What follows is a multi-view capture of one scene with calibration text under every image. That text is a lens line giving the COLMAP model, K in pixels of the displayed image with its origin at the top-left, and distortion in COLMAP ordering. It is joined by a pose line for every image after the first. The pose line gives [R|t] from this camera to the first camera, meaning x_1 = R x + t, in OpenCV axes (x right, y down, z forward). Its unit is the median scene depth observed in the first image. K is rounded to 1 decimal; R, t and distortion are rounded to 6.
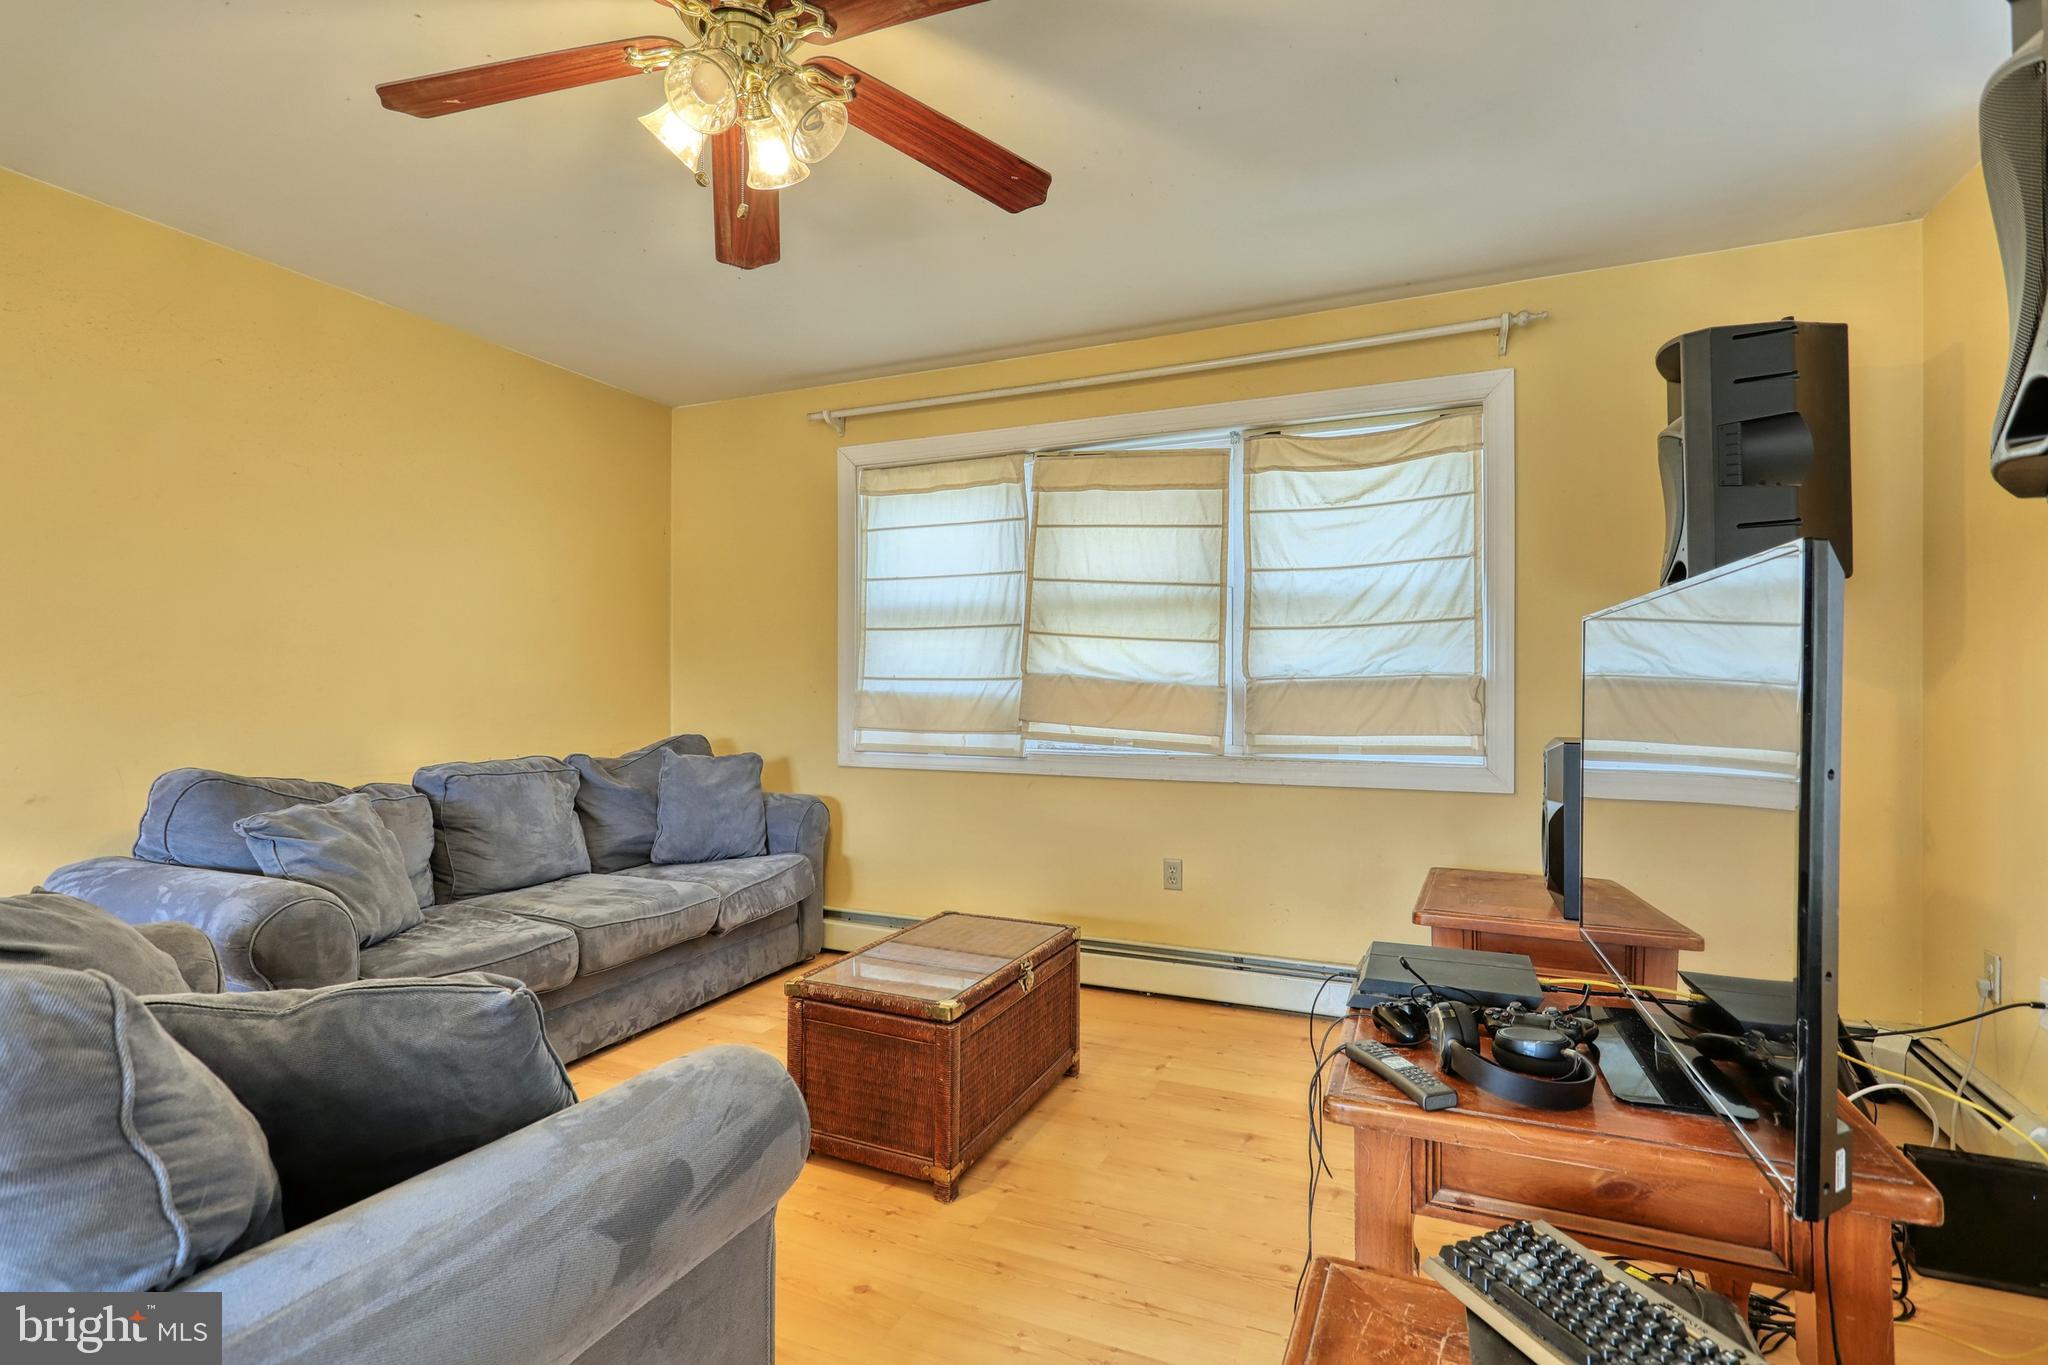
lens RADIAL K [[985.1, 0, 1018.8], [0, 985.1, 689.6], [0, 0, 1]] dist [0.001940, 0.000537]
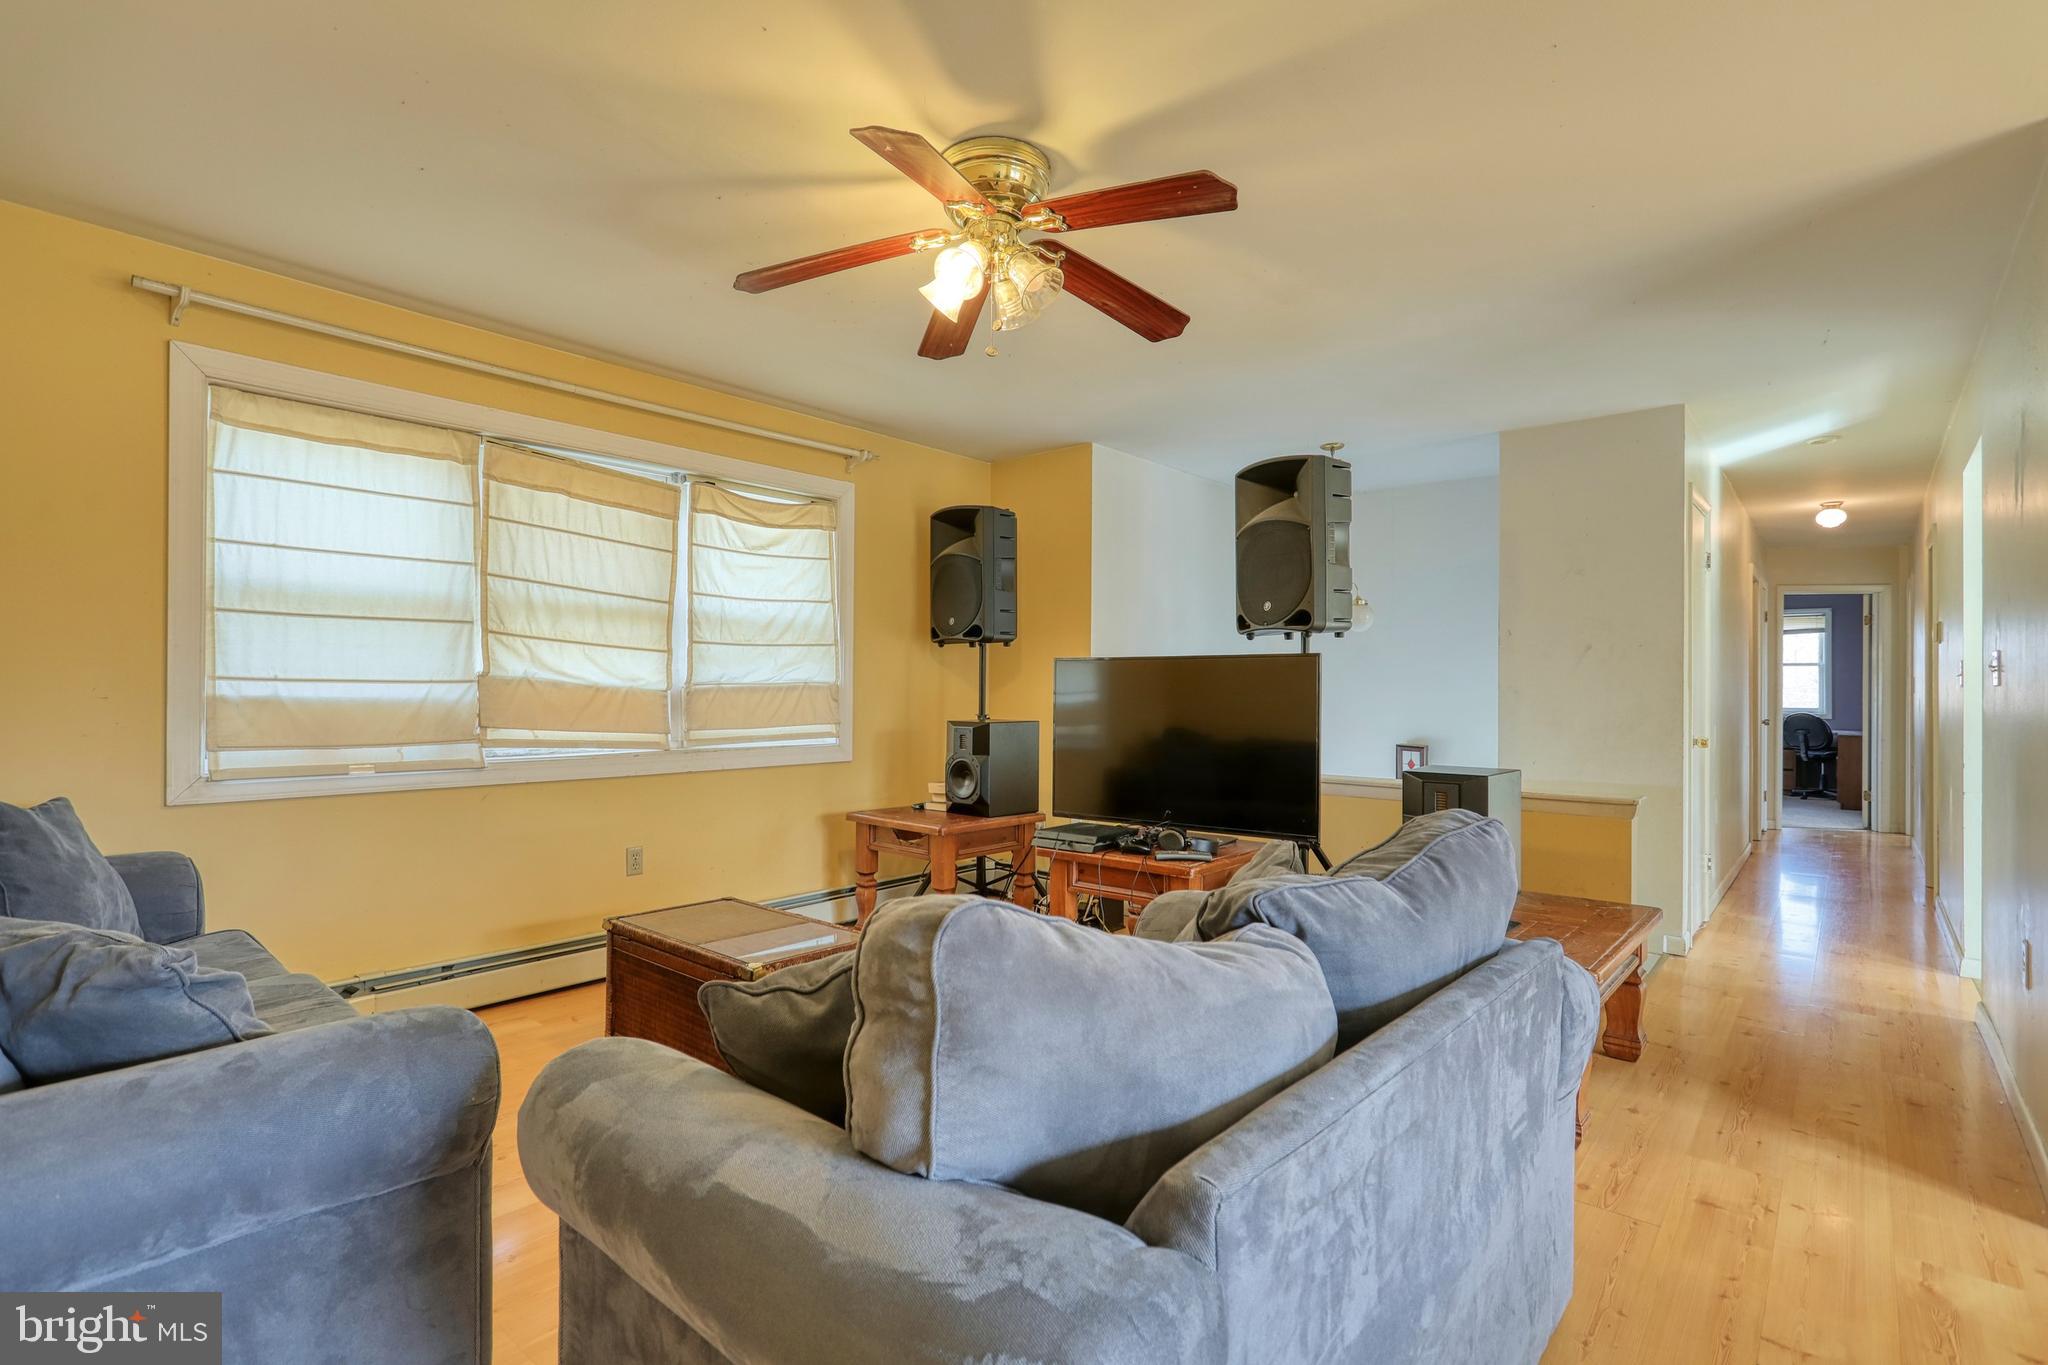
lens RADIAL K [[985.1, 0, 1014.1], [0, 985.1, 686.5], [0, 0, 1]] dist [0.001940, 0.000537]
pose [[0.286989, -0.000765, 0.957934, -0.768812], [-0.011616, 0.999923, 0.004279, -0.017242], [-0.957863, -0.012356, 0.286958, 0.274647]]
